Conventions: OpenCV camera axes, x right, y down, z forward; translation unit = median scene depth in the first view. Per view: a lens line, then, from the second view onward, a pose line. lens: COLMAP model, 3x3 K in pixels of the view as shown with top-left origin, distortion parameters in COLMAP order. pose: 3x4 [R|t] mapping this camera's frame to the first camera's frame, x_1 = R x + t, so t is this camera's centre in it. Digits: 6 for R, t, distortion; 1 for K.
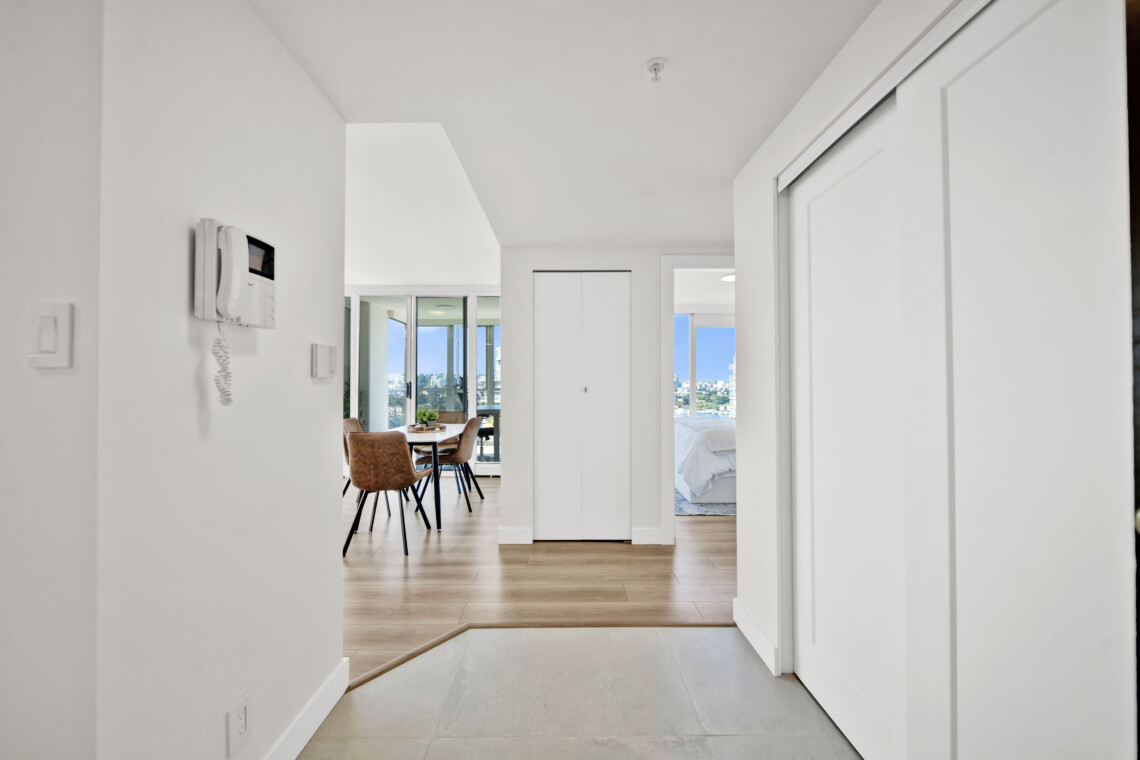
lens RADIAL K [[409.4, 0, 569.2], [0, 409.4, 378.4], [0, 0, 1]] dist [-0.003774, -0.000633]
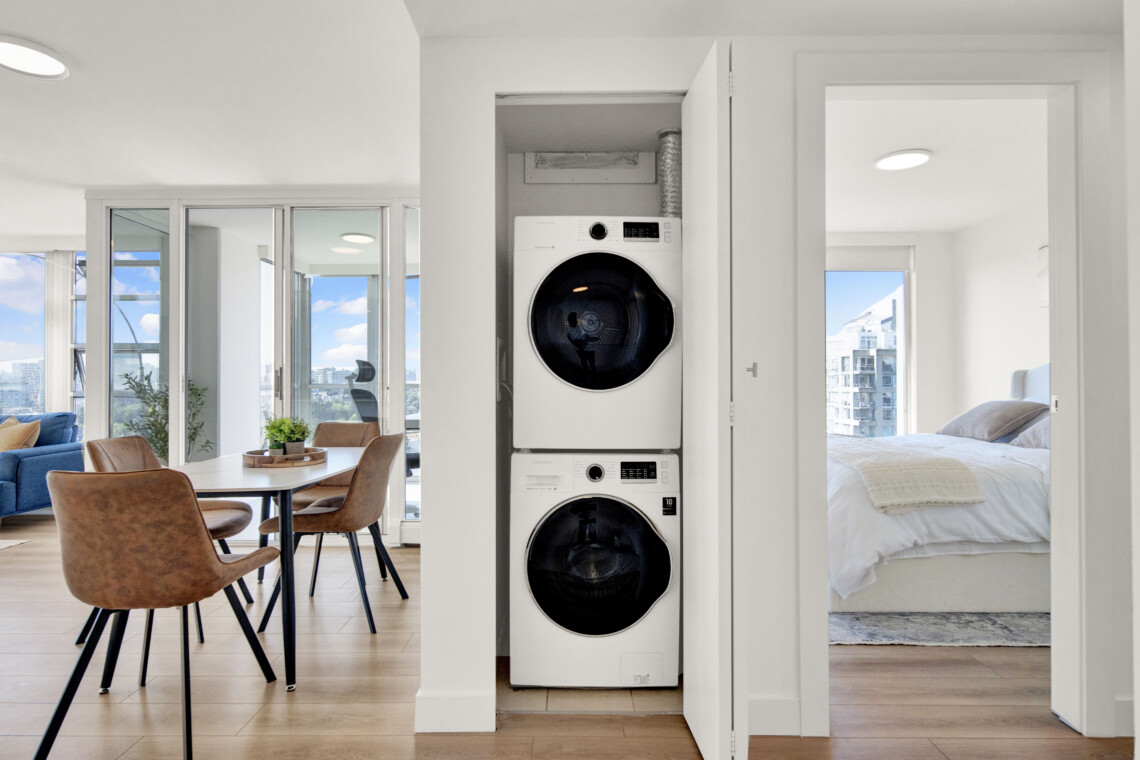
lens RADIAL K [[608.6, 0, 563.9], [0, 608.6, 381.2], [0, 0, 1]] dist [-0.009415, 0.000811]
pose [[0.999734, -0.001471, -0.023007, -0.002737], [0.001692, 0.999953, 0.009566, 0.033906], [0.022992, -0.009602, 0.999690, 0.394297]]
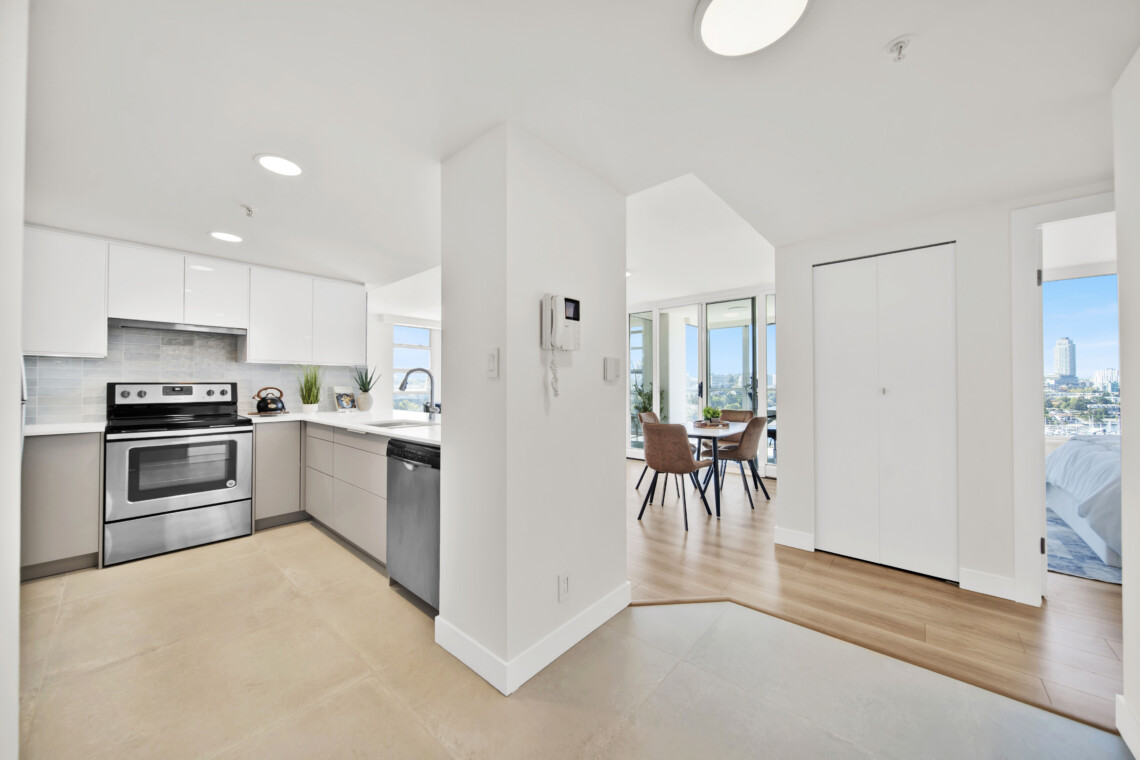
lens RADIAL K [[409.4, 0, 568.0], [0, 409.4, 377.0], [0, 0, 1]] dist [-0.003774, -0.000633]
pose [[0.746964, -0.010238, -0.664785, 0.130007], [0.008709, 0.999946, -0.005615, -0.003569], [0.664807, -0.001596, 0.747013, -0.099039]]
